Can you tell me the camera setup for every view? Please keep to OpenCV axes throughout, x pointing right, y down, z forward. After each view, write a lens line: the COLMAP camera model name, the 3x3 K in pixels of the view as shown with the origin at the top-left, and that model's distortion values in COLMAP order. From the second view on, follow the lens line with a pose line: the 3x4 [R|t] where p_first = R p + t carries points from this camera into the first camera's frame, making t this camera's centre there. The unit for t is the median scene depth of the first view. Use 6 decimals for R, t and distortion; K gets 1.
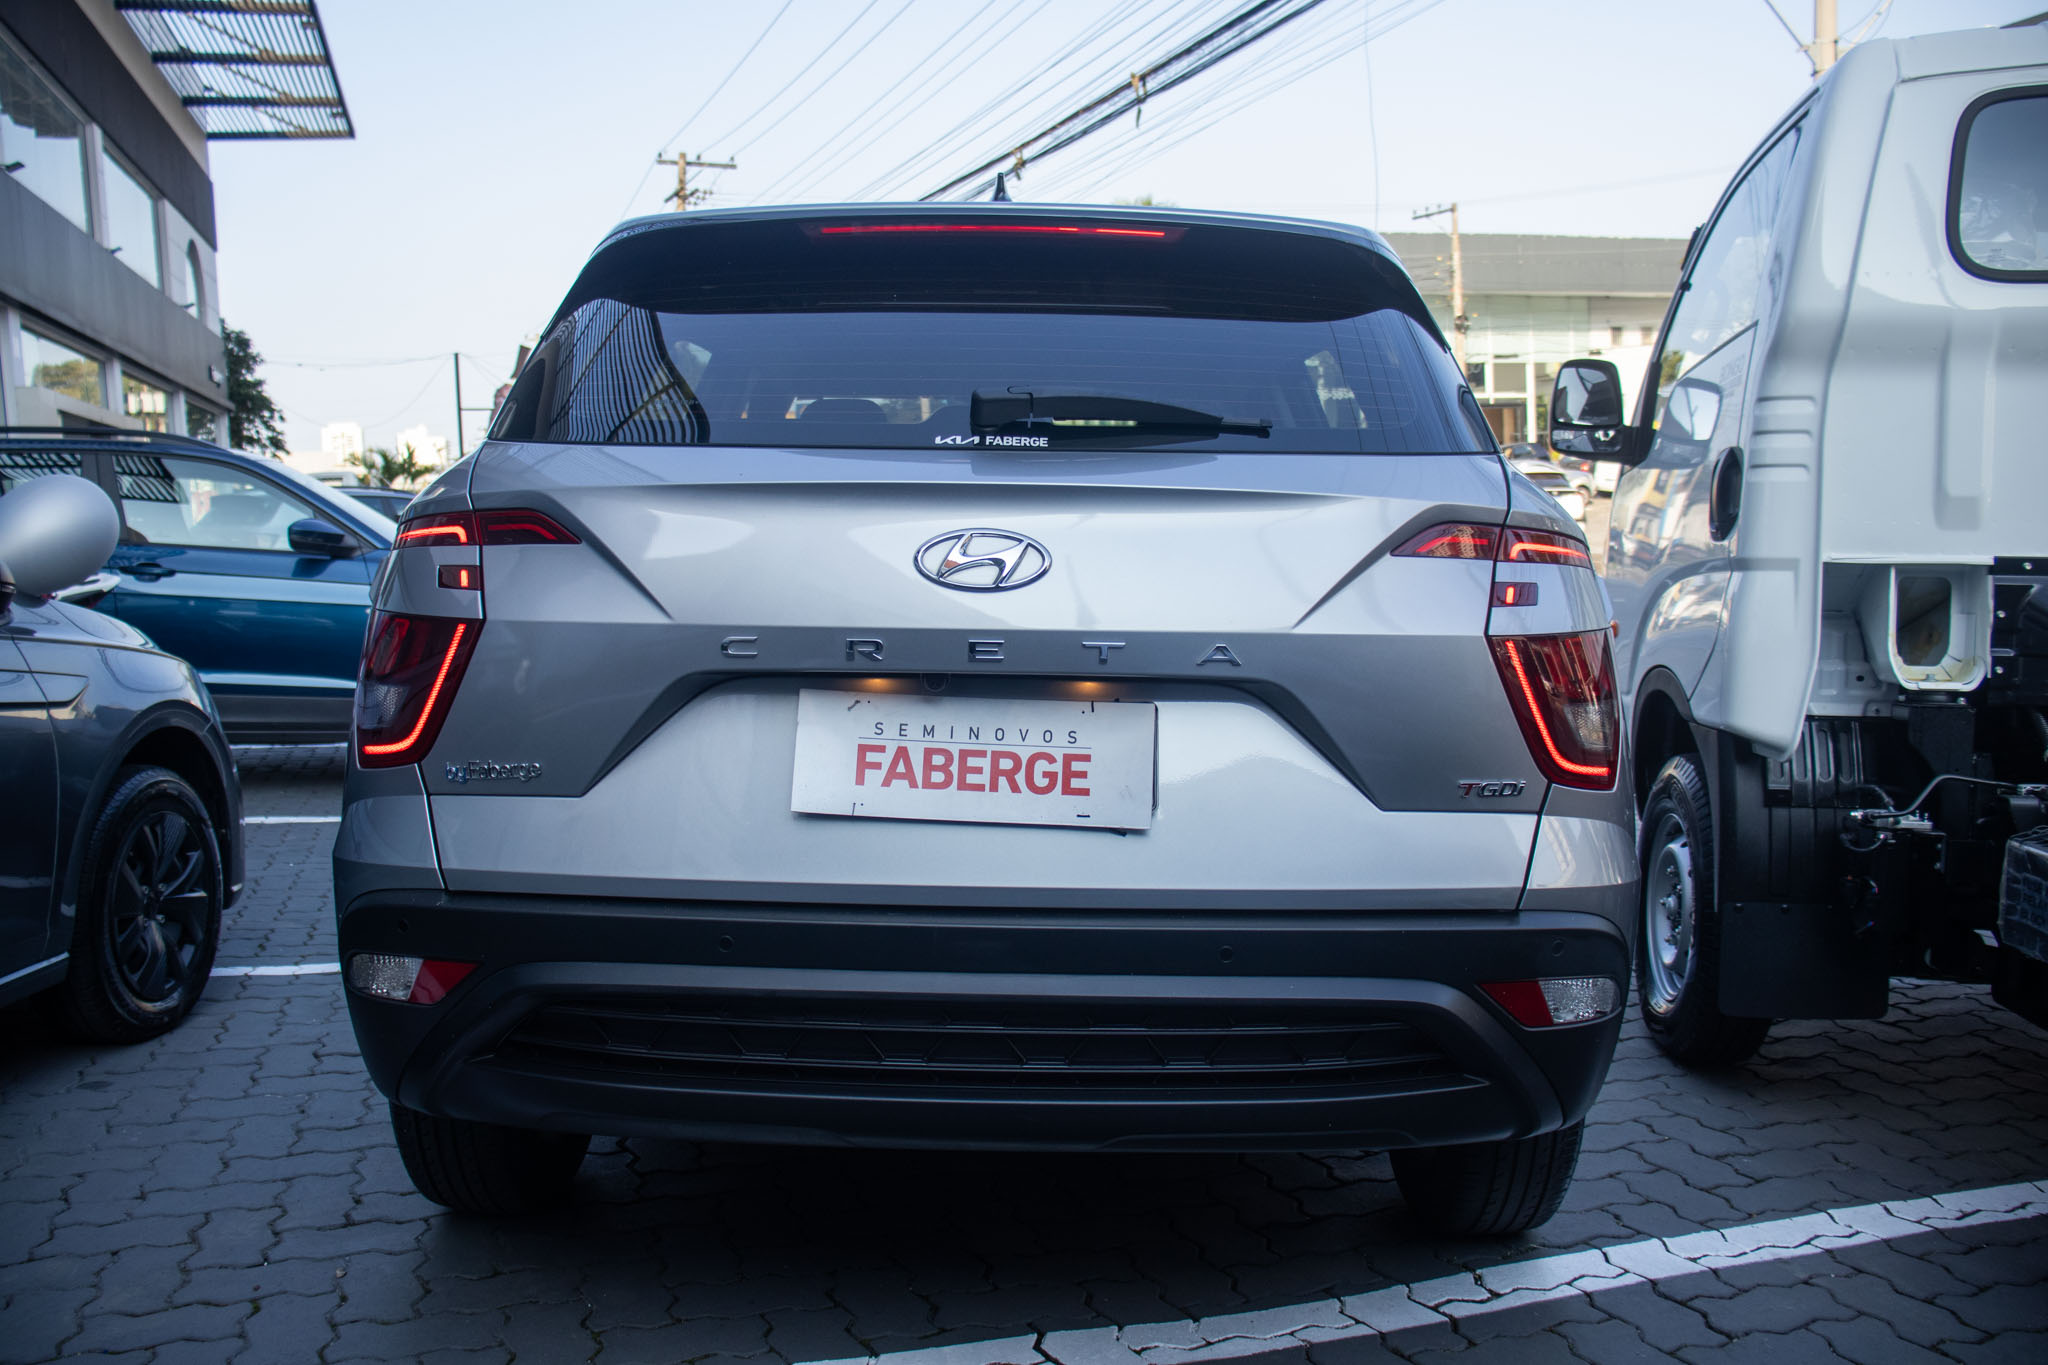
lens RADIAL K [[1663.9, 0, 1023.6], [0, 1663.9, 747.8], [0, 0, 1]] dist [-0.141885, 0.090948]
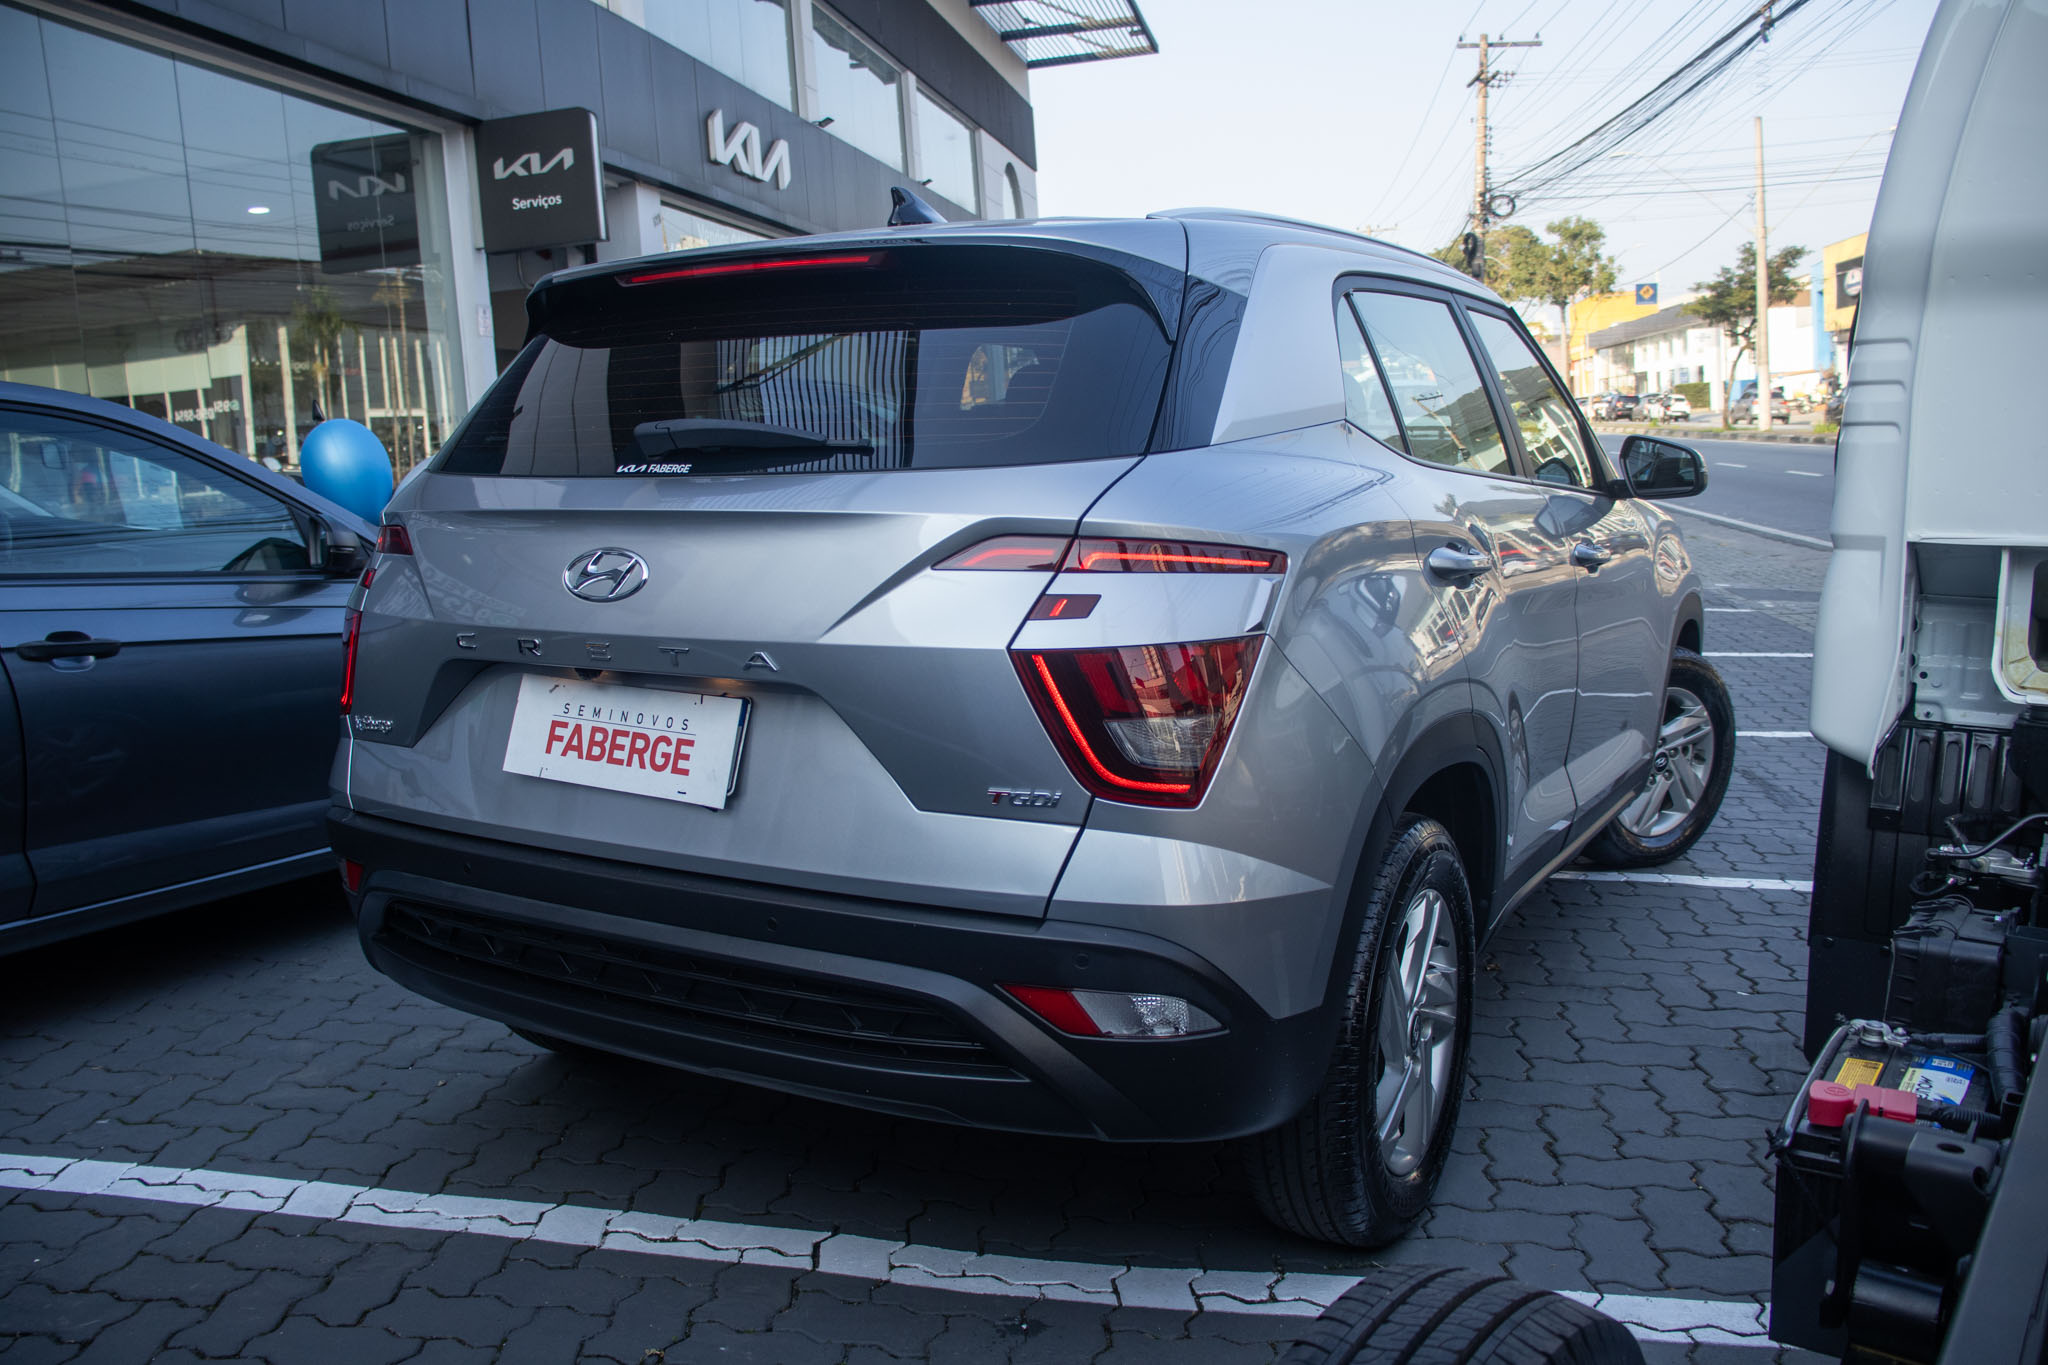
lens RADIAL K [[1680.8, 0, 1016.3], [0, 1680.8, 785.2], [0, 0, 1]] dist [-0.141087, 0.012714]
pose [[0.866967, 0.079210, -0.492031, 0.801844], [-0.035901, 0.994650, 0.096866, -0.085069], [0.497071, -0.066315, 0.865172, 0.093513]]
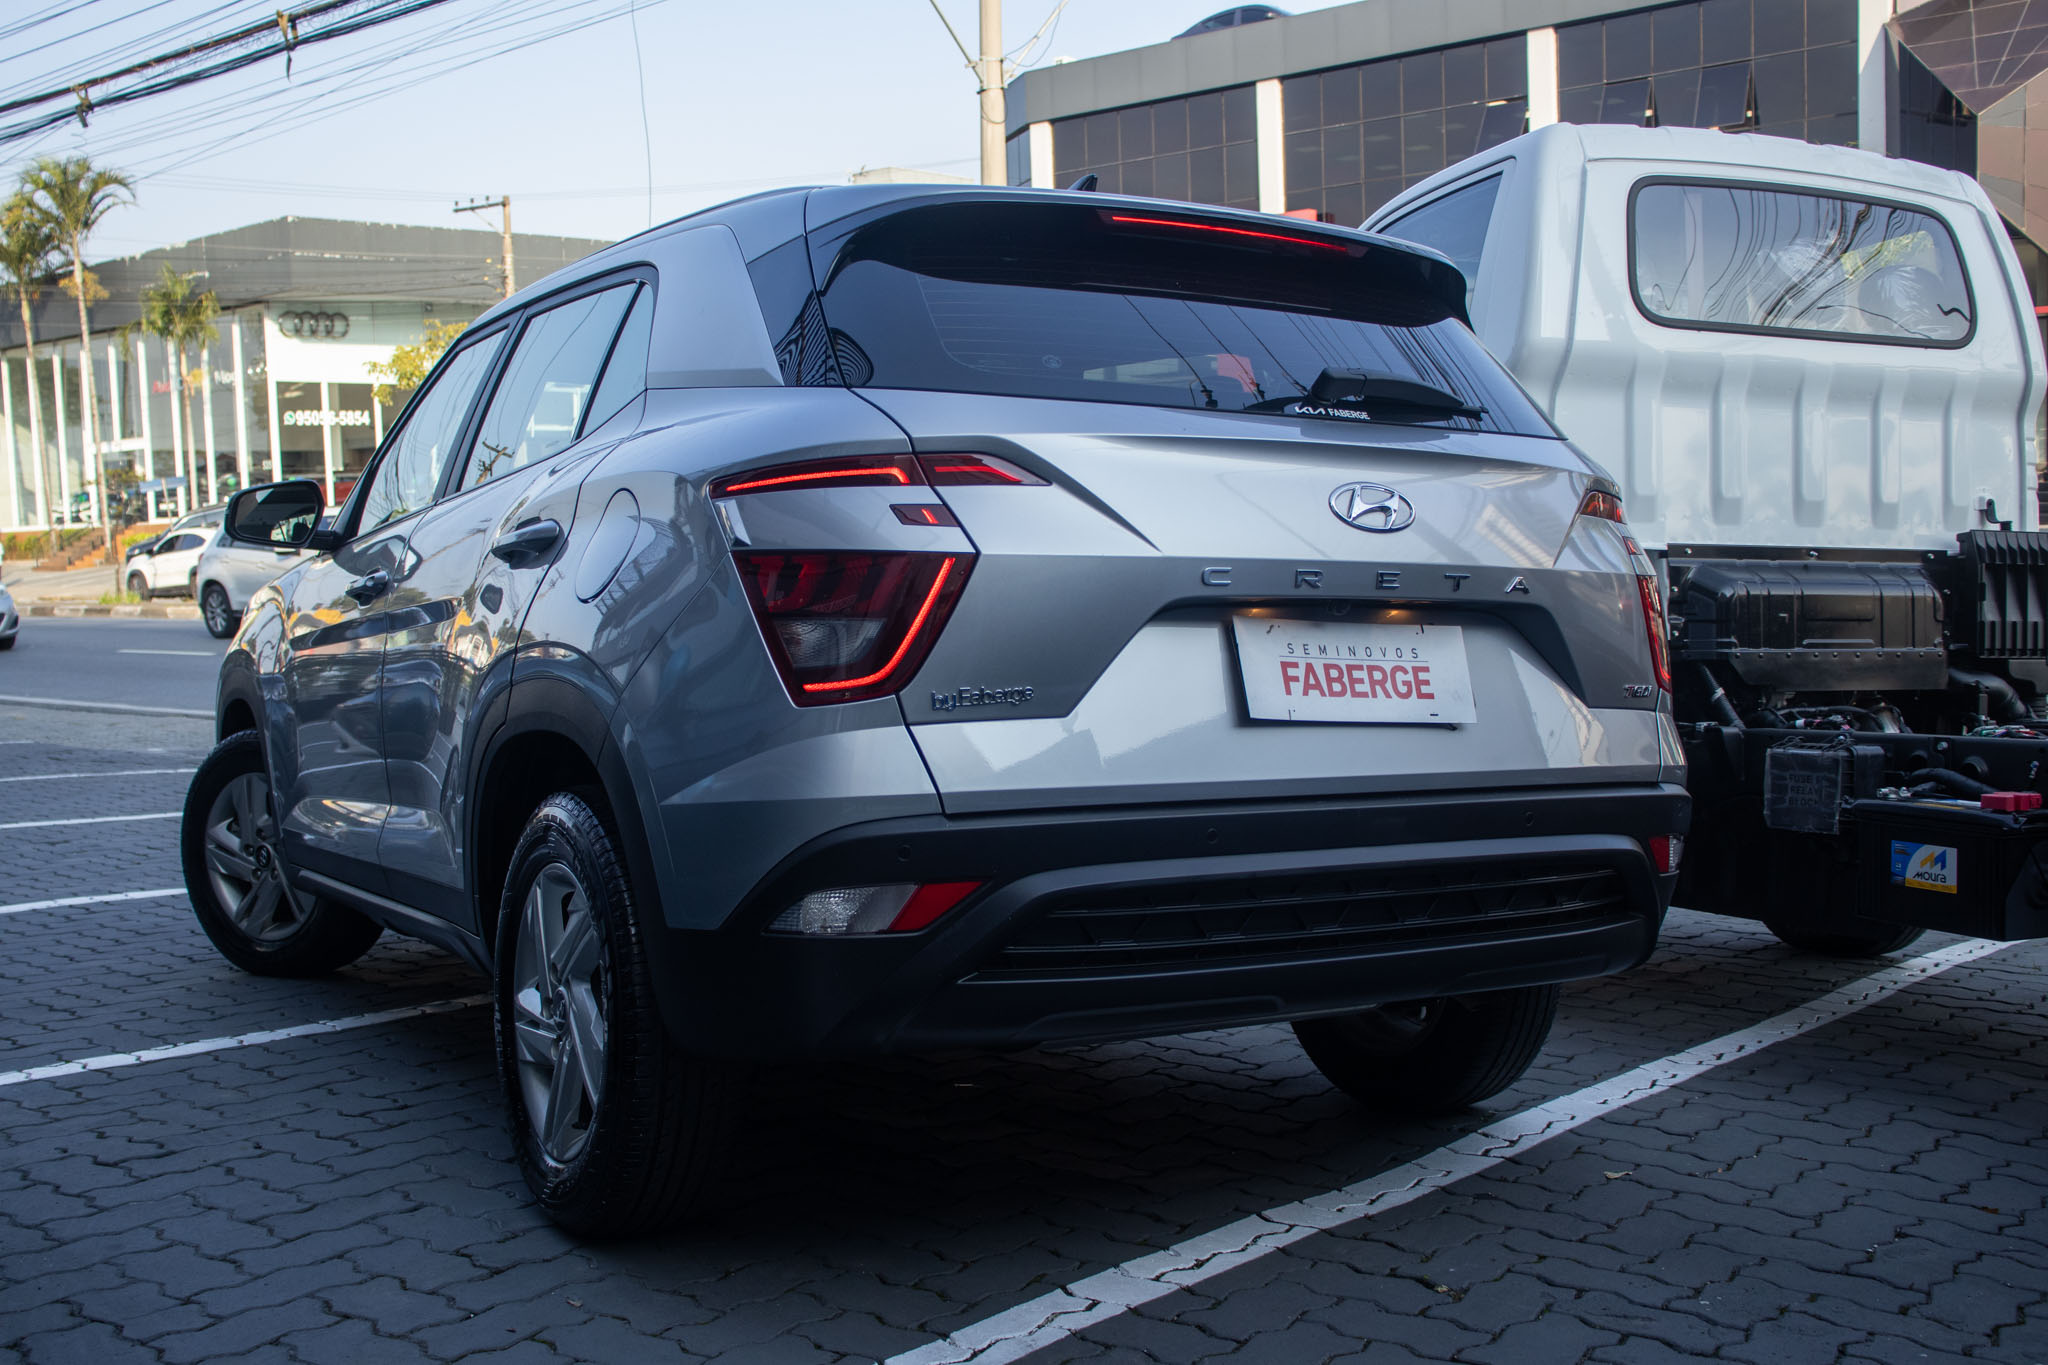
lens RADIAL K [[2022.1, 0, 1025.8], [0, 2022.1, 783.6], [0, 0, 1]] dist [-0.103790, 0.098943]
pose [[0.856914, -0.048809, 0.513143, -0.977812], [0.067789, 0.997531, -0.018320, 0.096863], [-0.510982, 0.050484, 0.858108, -0.131597]]
